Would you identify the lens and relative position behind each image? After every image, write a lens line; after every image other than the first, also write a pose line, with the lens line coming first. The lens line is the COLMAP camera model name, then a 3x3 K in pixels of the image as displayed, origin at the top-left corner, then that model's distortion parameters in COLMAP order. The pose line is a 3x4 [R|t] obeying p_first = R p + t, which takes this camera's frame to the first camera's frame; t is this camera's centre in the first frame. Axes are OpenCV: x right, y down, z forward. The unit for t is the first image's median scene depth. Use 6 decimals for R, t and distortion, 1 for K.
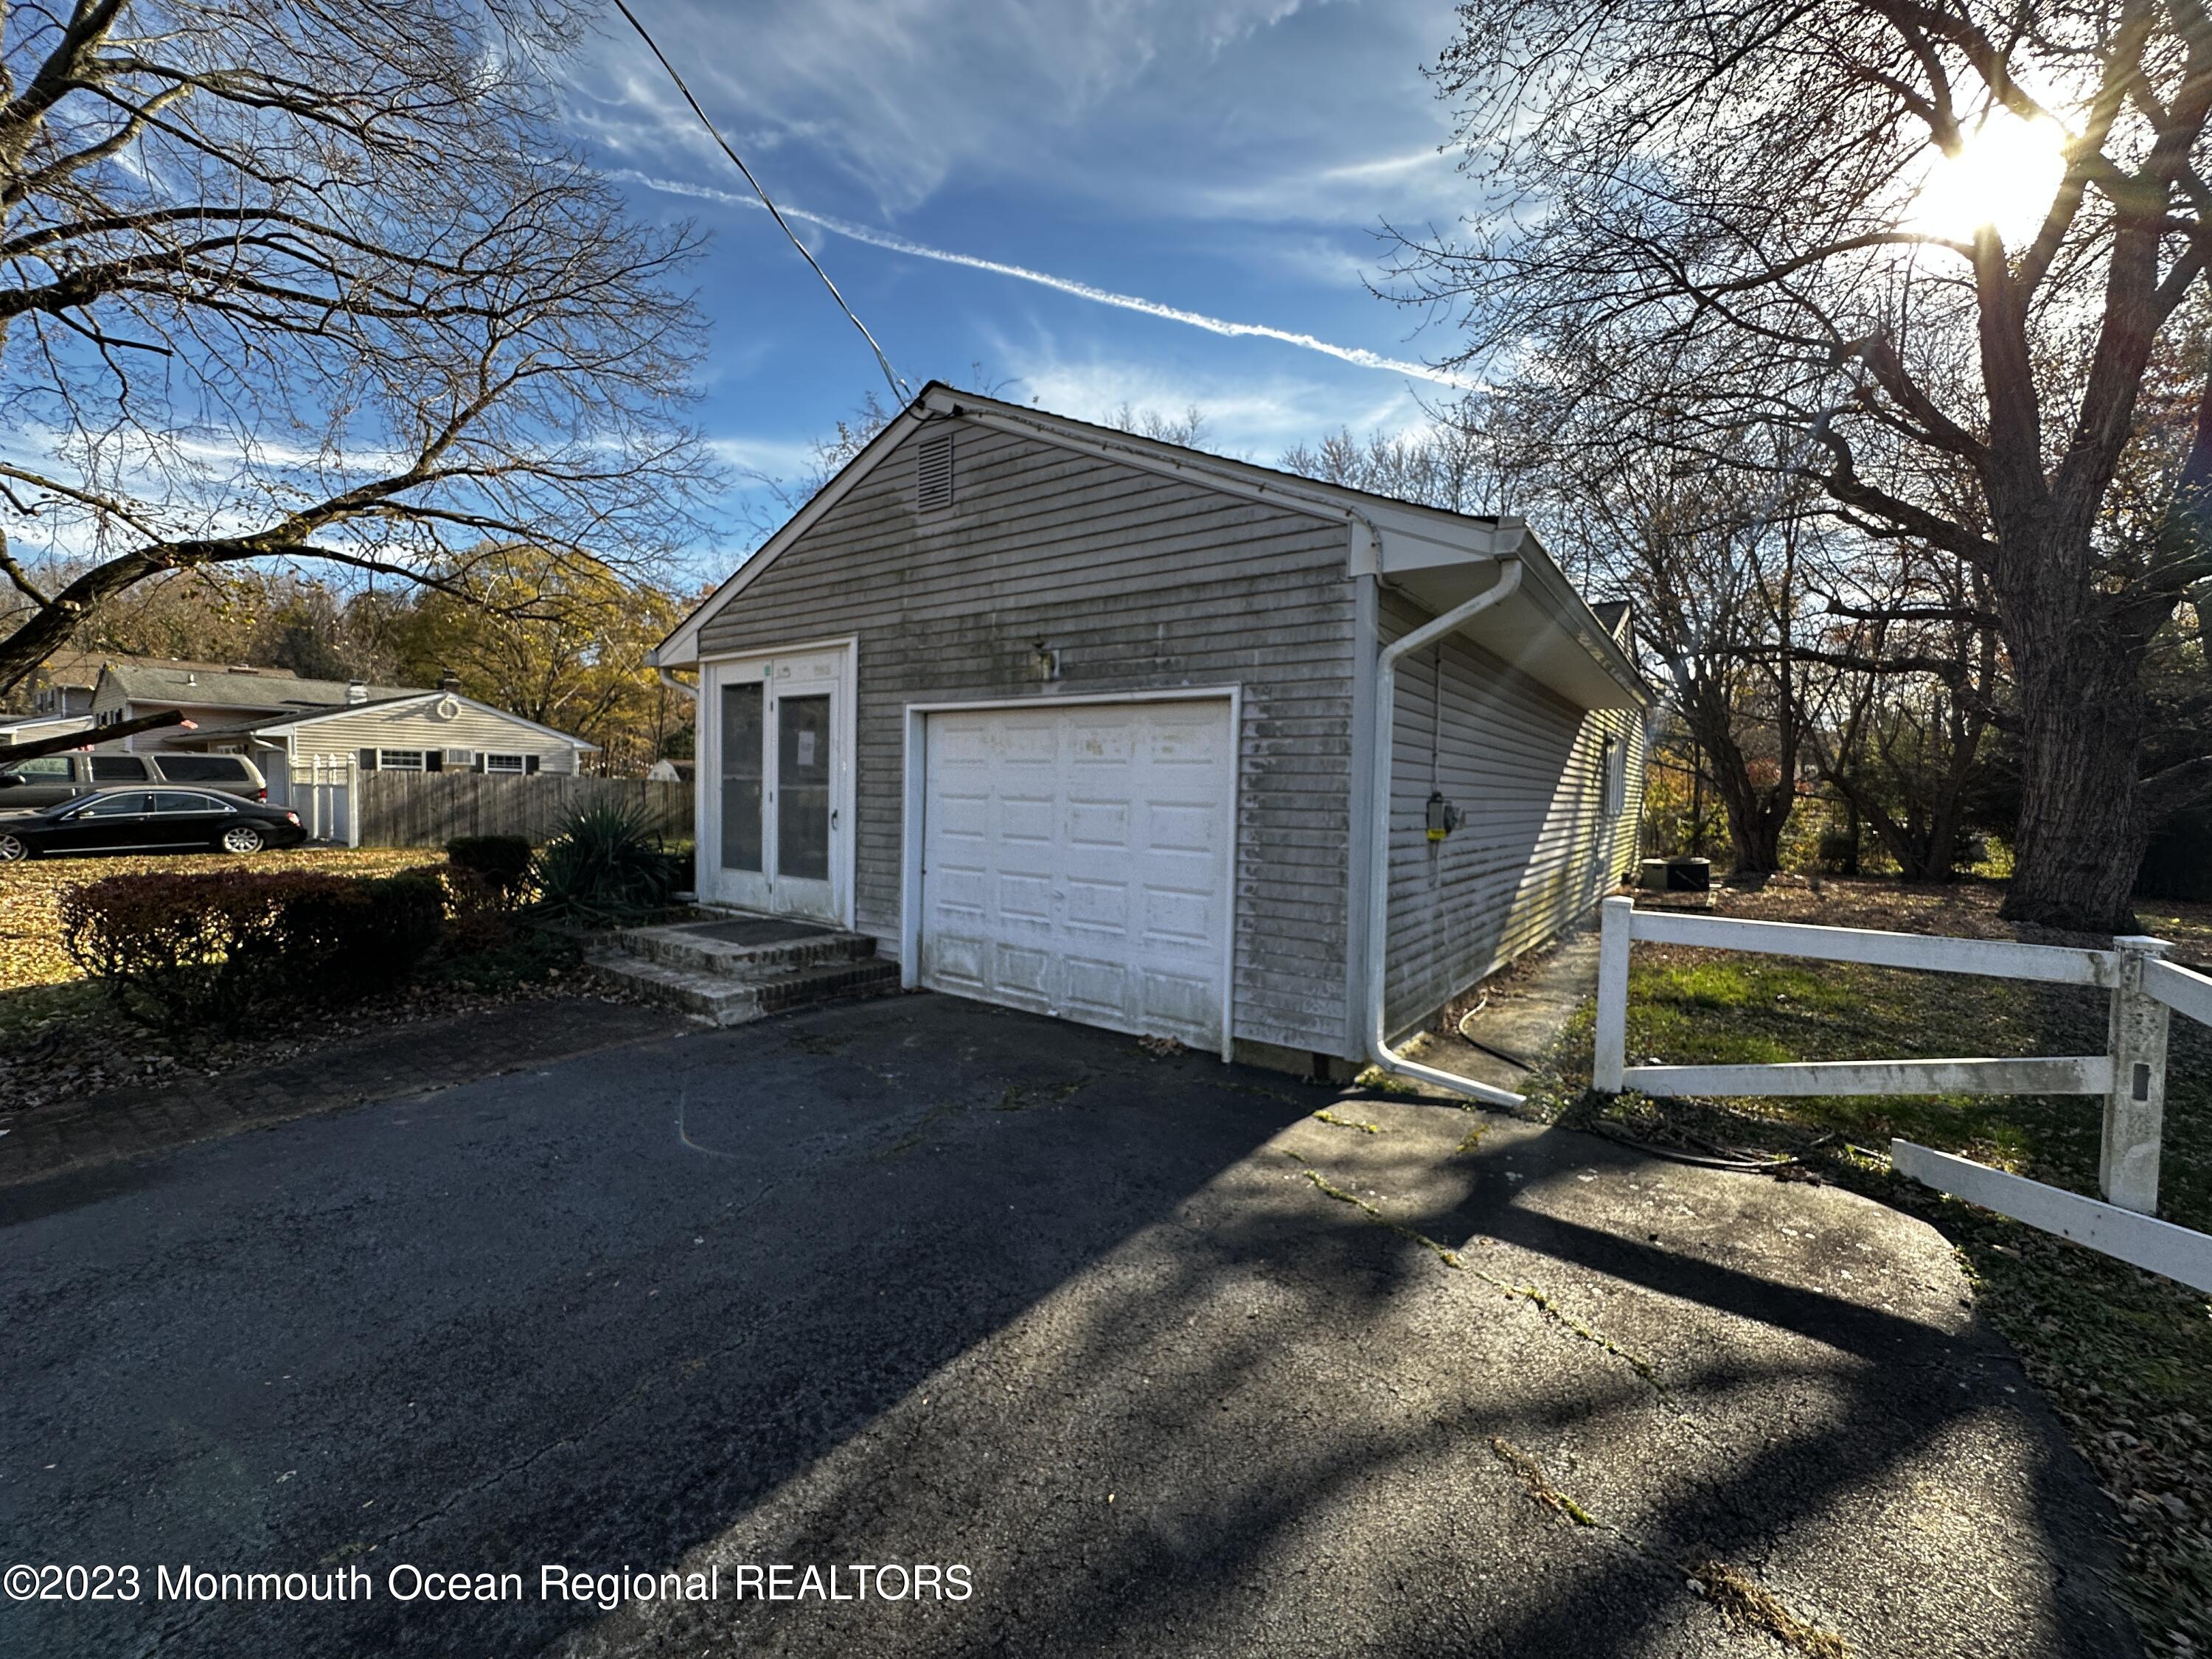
lens RADIAL K [[892.1, 0, 1108.6], [0, 892.1, 812.3], [0, 0, 1]] dist [-0.005769, 0.001278]
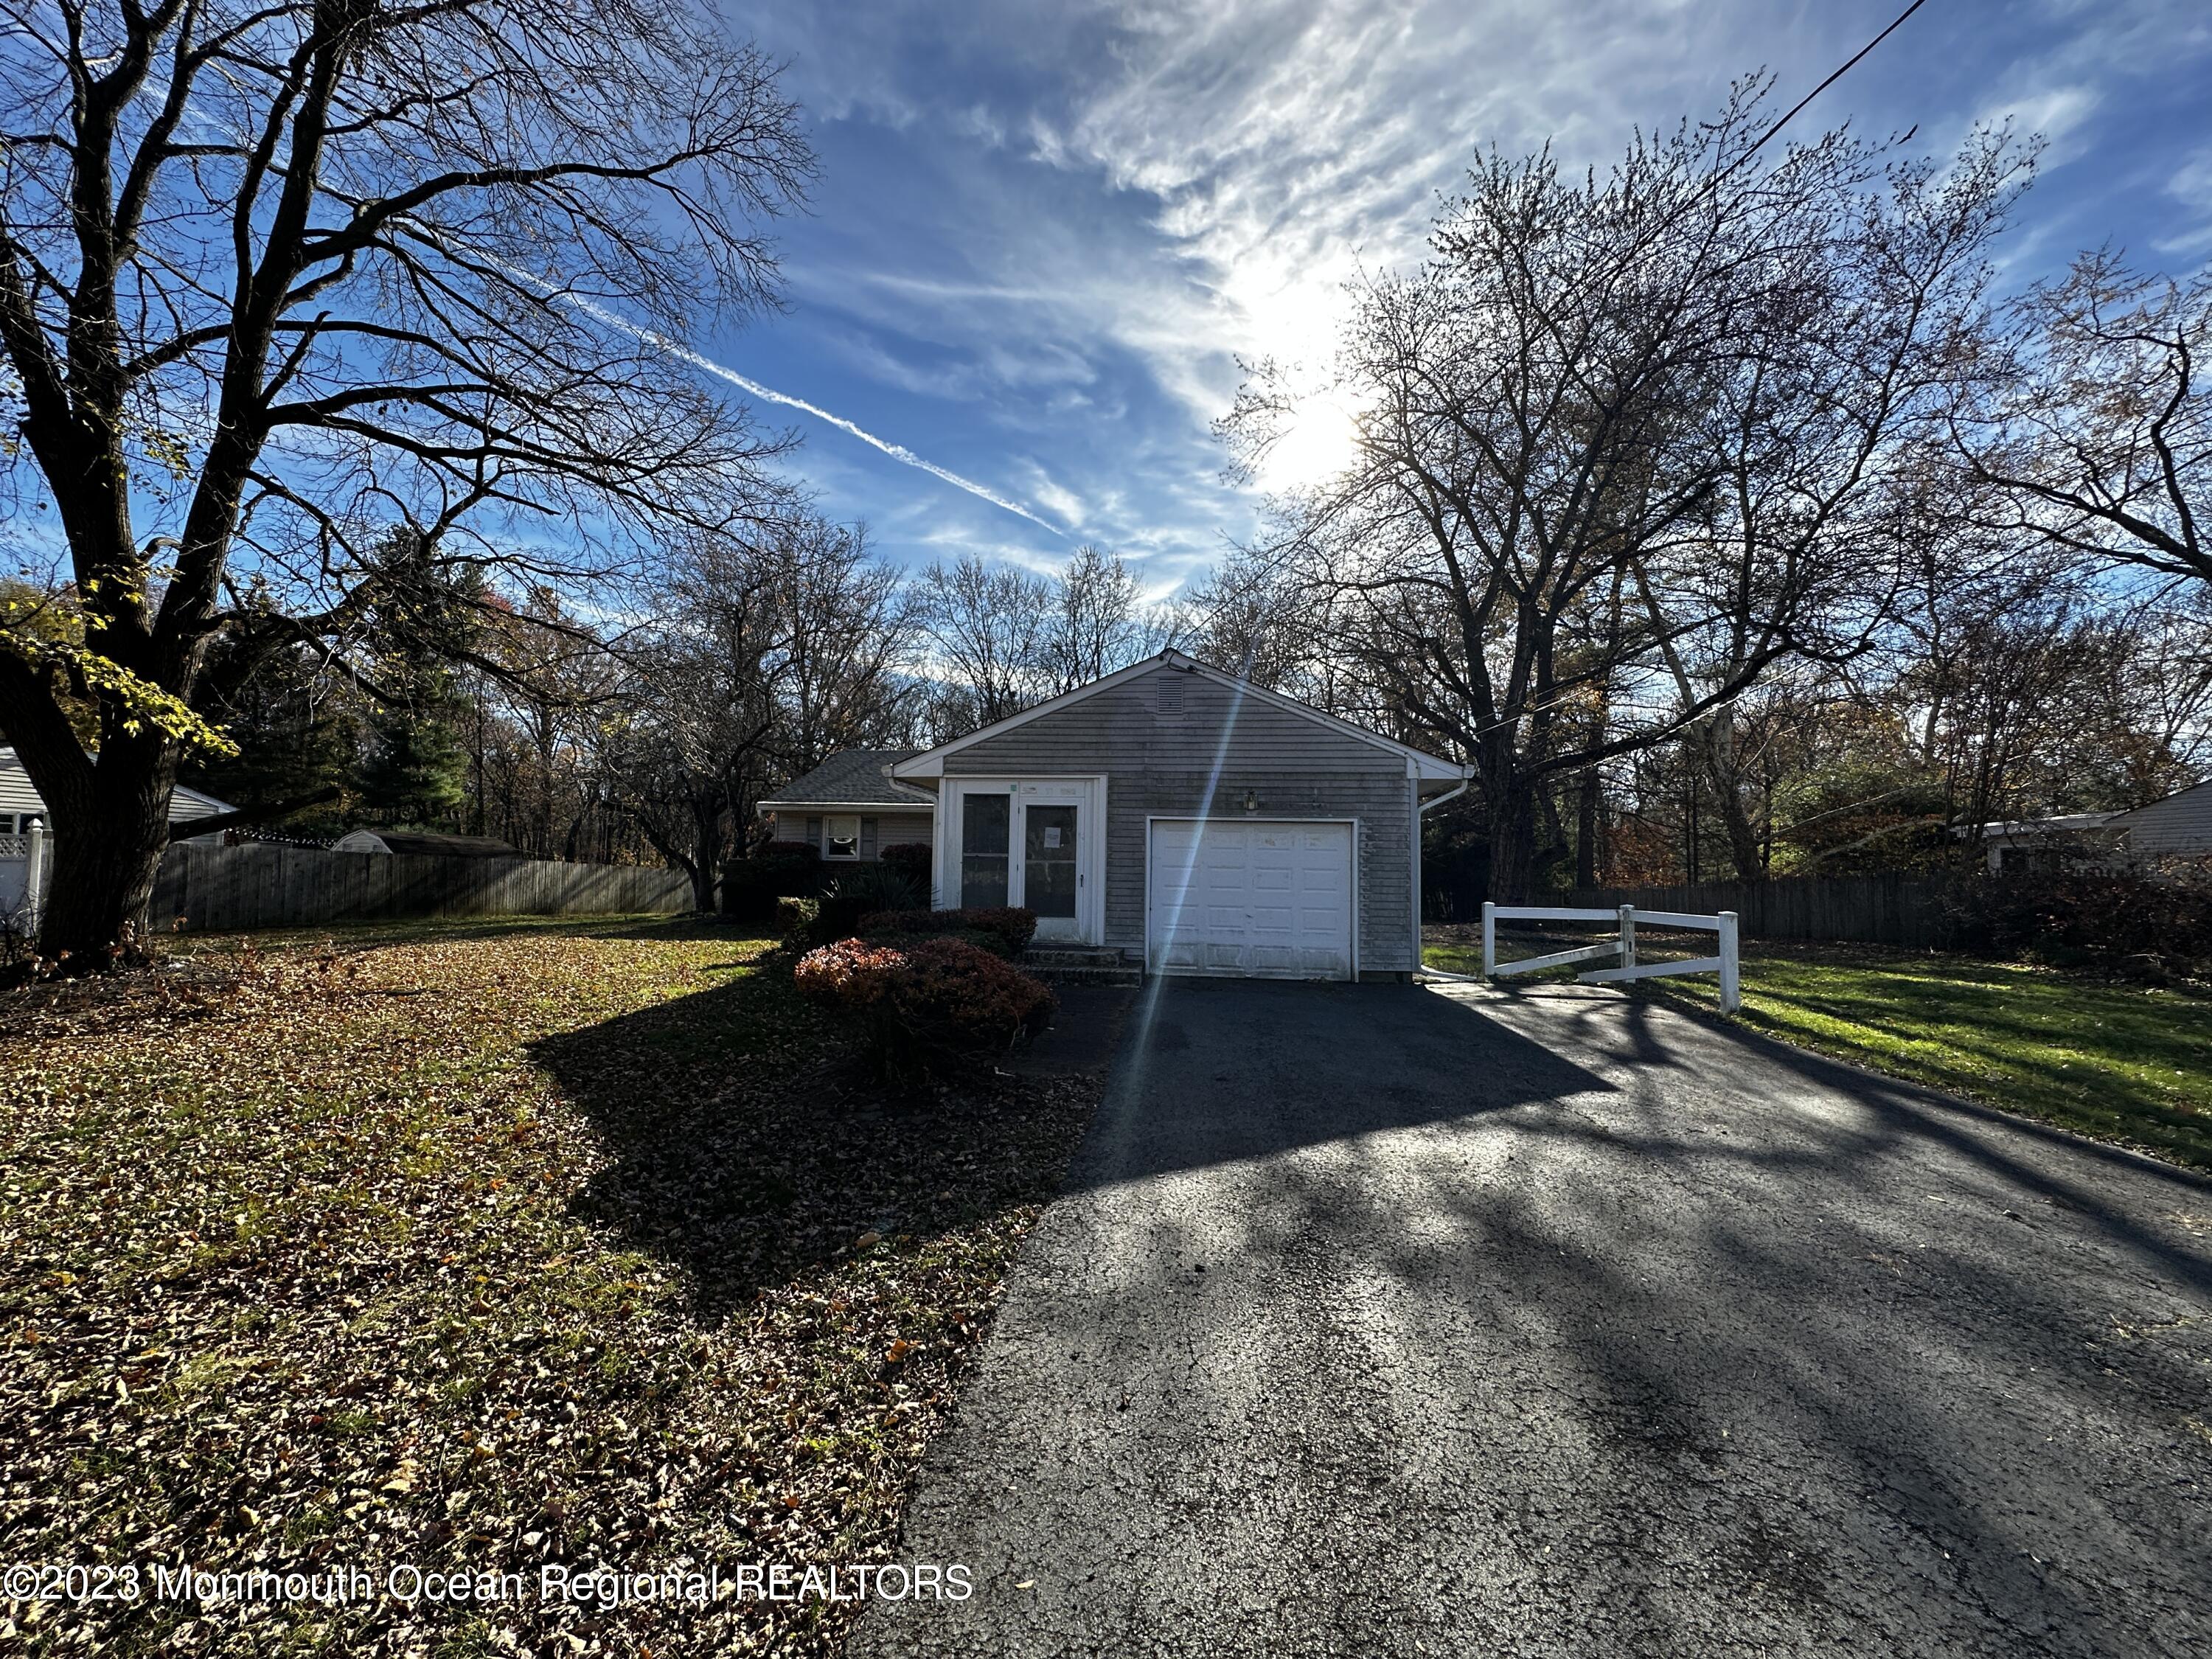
lens RADIAL K [[892.1, 0, 1101.5], [0, 892.1, 841.3], [0, 0, 1]] dist [-0.005769, 0.001278]
pose [[0.865935, 0.009710, 0.500063, -1.131362], [0.014269, 0.998925, -0.044105, 0.008123], [-0.499953, 0.045328, 0.864865, -0.479575]]
